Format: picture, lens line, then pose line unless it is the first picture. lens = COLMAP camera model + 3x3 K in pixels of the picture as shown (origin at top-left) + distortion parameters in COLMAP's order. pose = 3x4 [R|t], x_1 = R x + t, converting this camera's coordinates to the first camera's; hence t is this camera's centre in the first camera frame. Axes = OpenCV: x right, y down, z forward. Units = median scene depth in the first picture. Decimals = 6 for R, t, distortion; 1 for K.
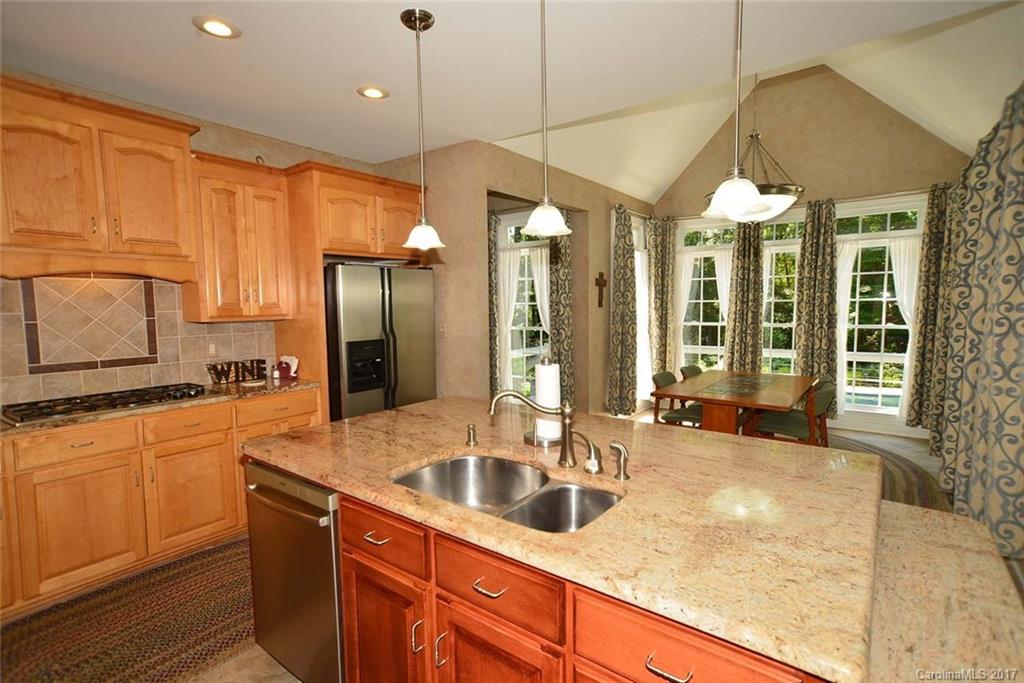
lens RADIAL K [[494.7, 0, 512.0], [0, 494.7, 341.5], [0, 0, 1]] dist [0.004505, 0.000409]
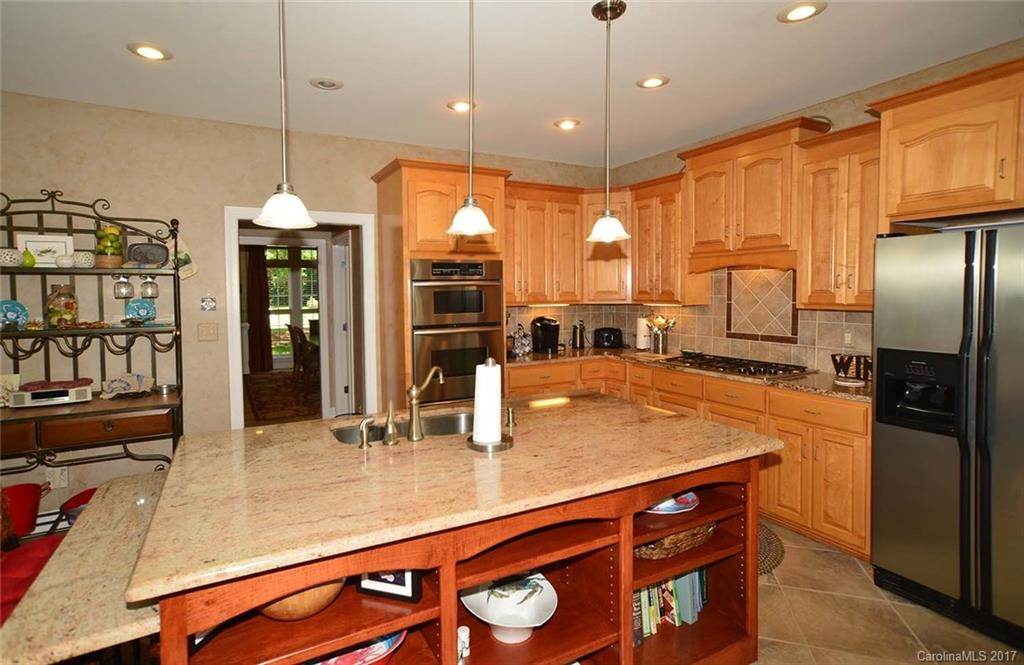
lens RADIAL K [[538.1, 0, 510.0], [0, 538.1, 305.2], [0, 0, 1]] dist [-0.001701, -0.000095]
pose [[-0.415298, 0.039161, -0.908842, 0.676315], [-0.059747, 0.995742, 0.070207, -0.094846], [0.907721, 0.083457, -0.411190, 0.993722]]
